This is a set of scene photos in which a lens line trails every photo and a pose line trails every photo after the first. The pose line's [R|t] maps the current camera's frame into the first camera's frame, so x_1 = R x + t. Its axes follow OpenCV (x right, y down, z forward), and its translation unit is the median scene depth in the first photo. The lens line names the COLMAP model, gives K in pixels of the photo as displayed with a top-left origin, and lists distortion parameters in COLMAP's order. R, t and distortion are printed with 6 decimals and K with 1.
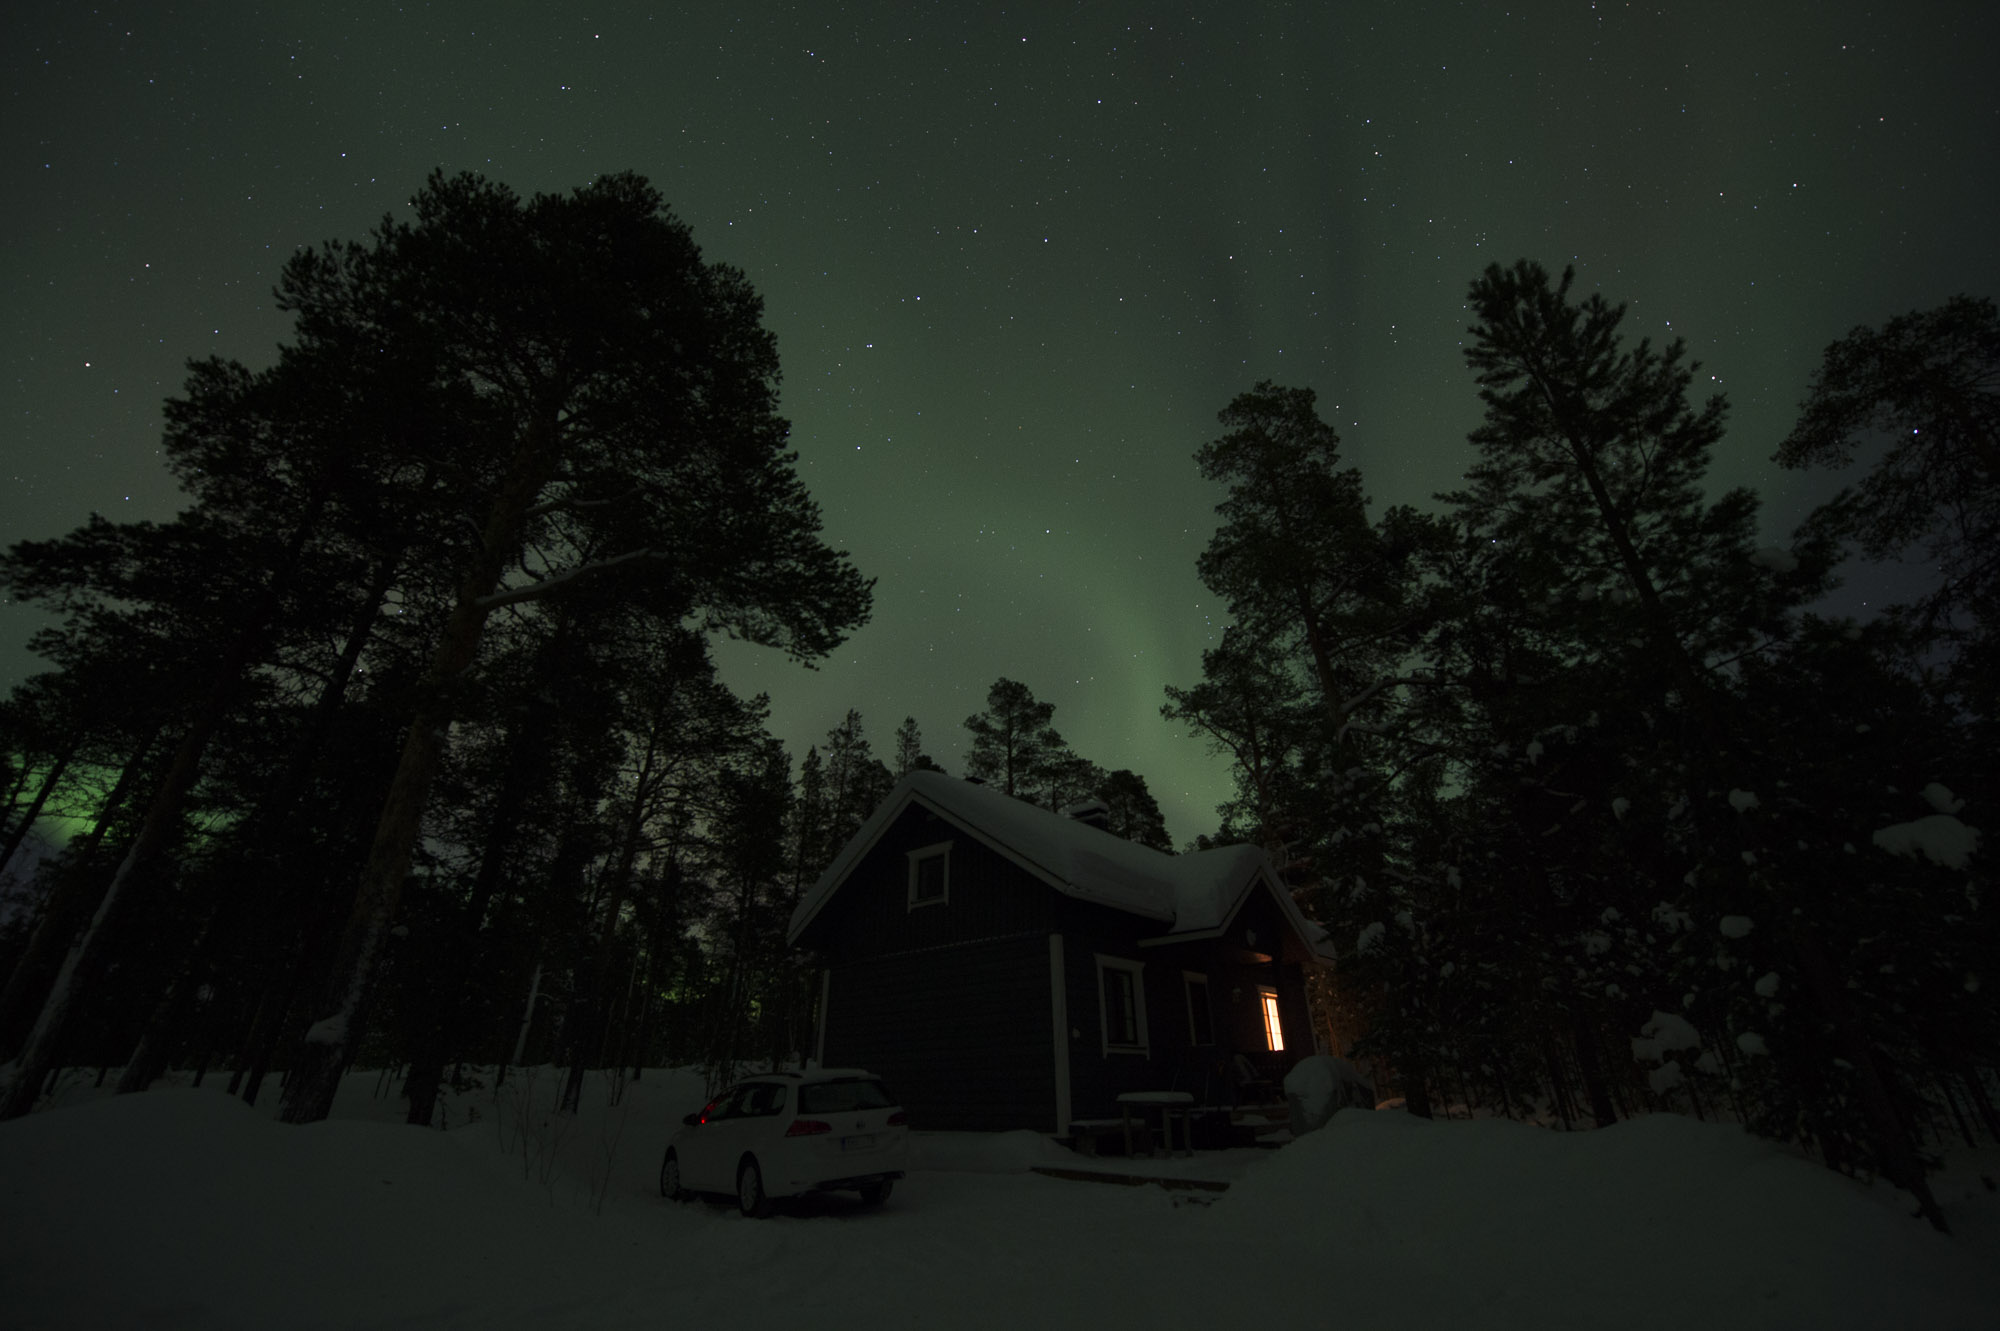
lens RADIAL K [[789.4, 0, 1000.5], [0, 789.4, 662.6], [0, 0, 1]] dist [-0.018658, -0.000129]
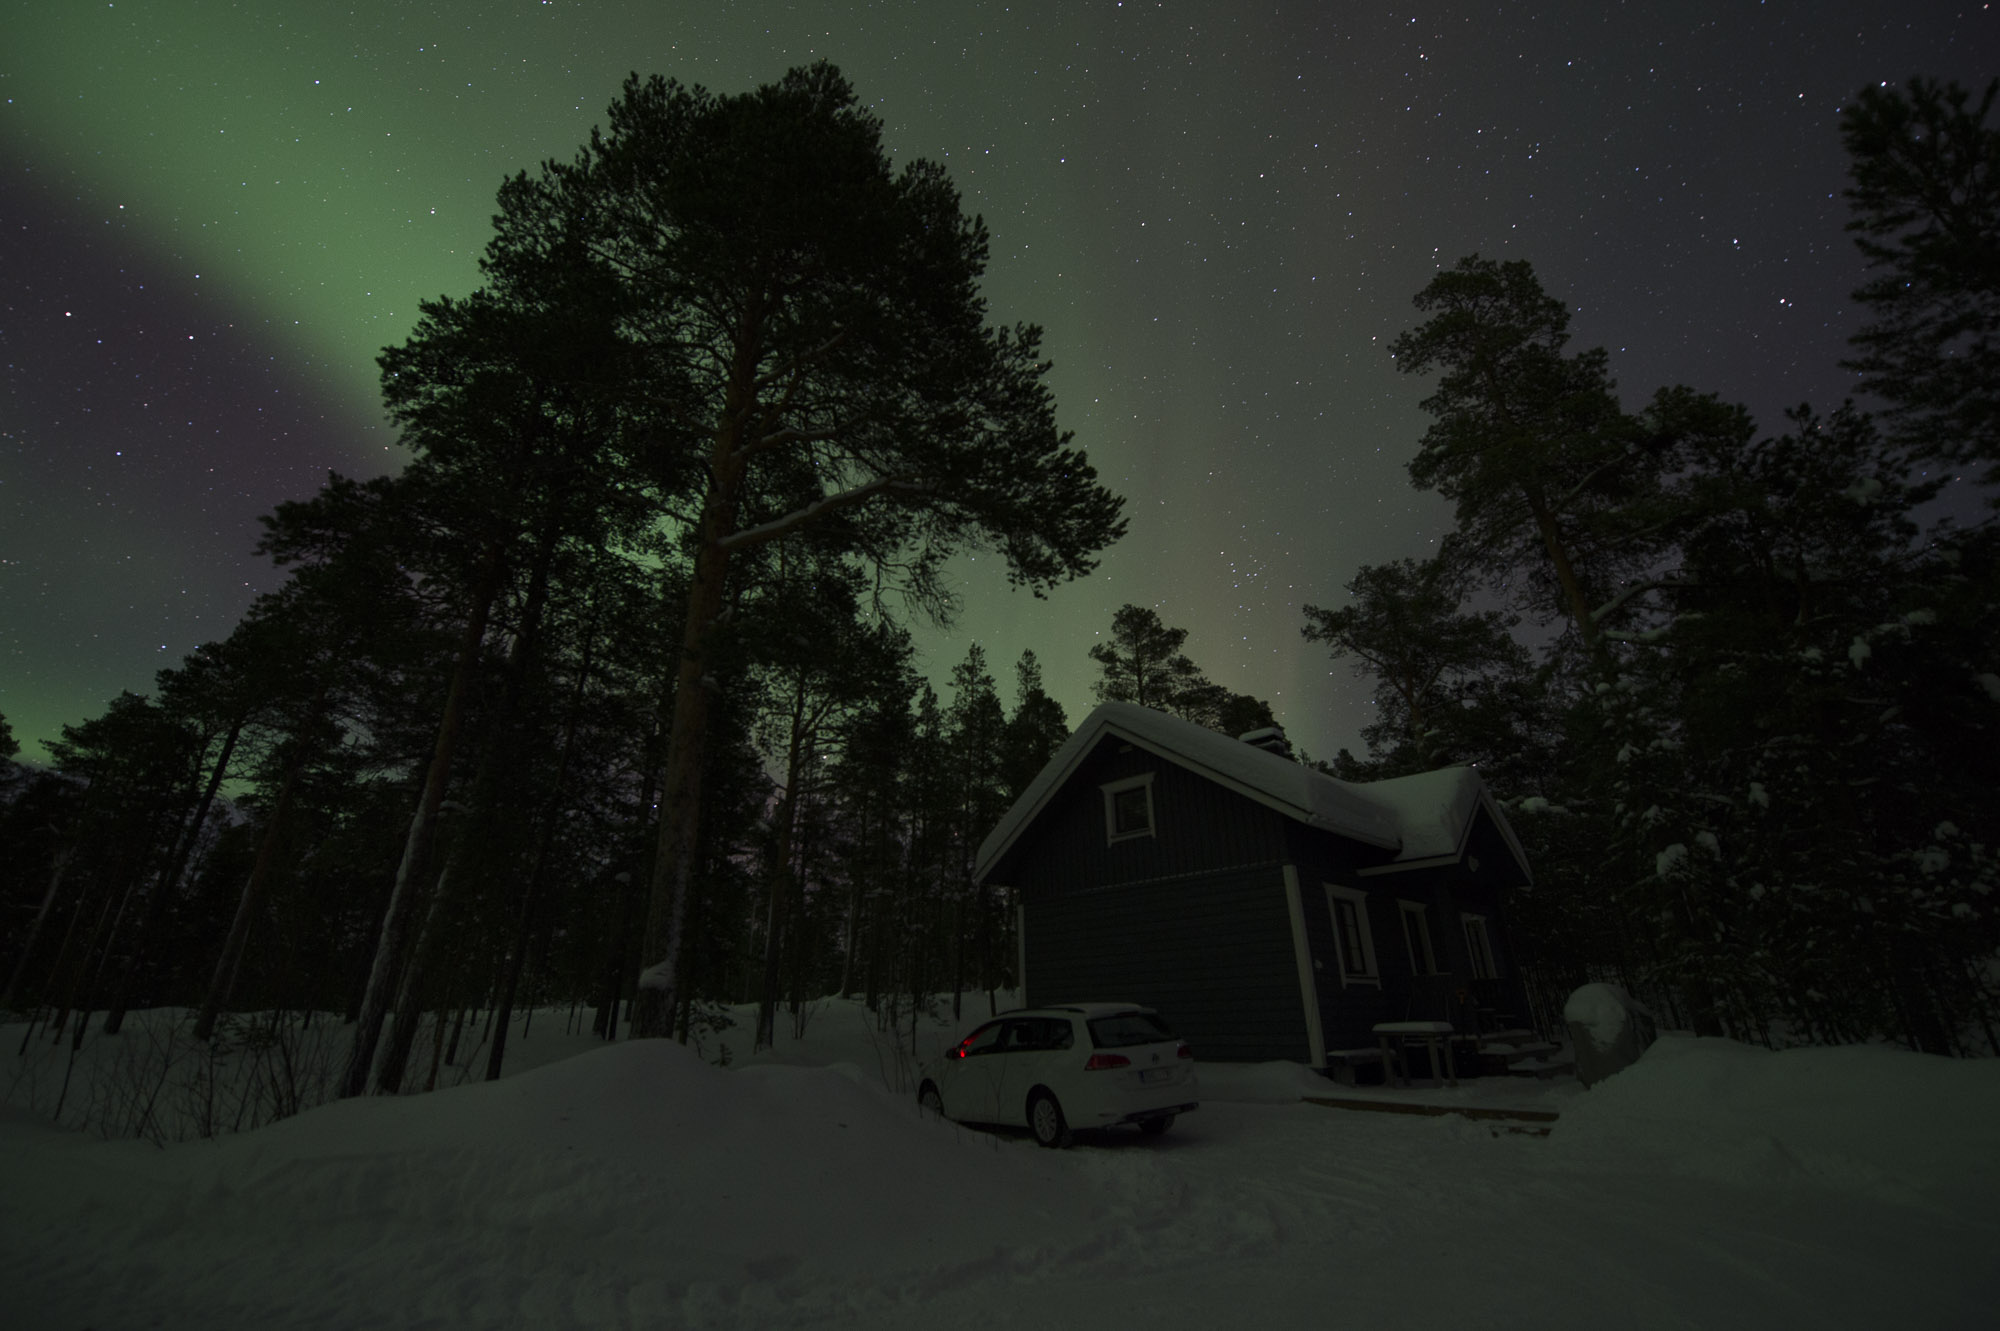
lens RADIAL K [[816.0, 0, 1000.0], [0, 816.0, 665.5], [0, 0, 1]] dist [-0.017258, -0.000499]
pose [[0.996447, -0.039067, -0.074619, -0.189071], [0.045505, 0.995201, 0.086624, 0.001515], [0.070877, -0.089712, 0.993443, 0.012060]]
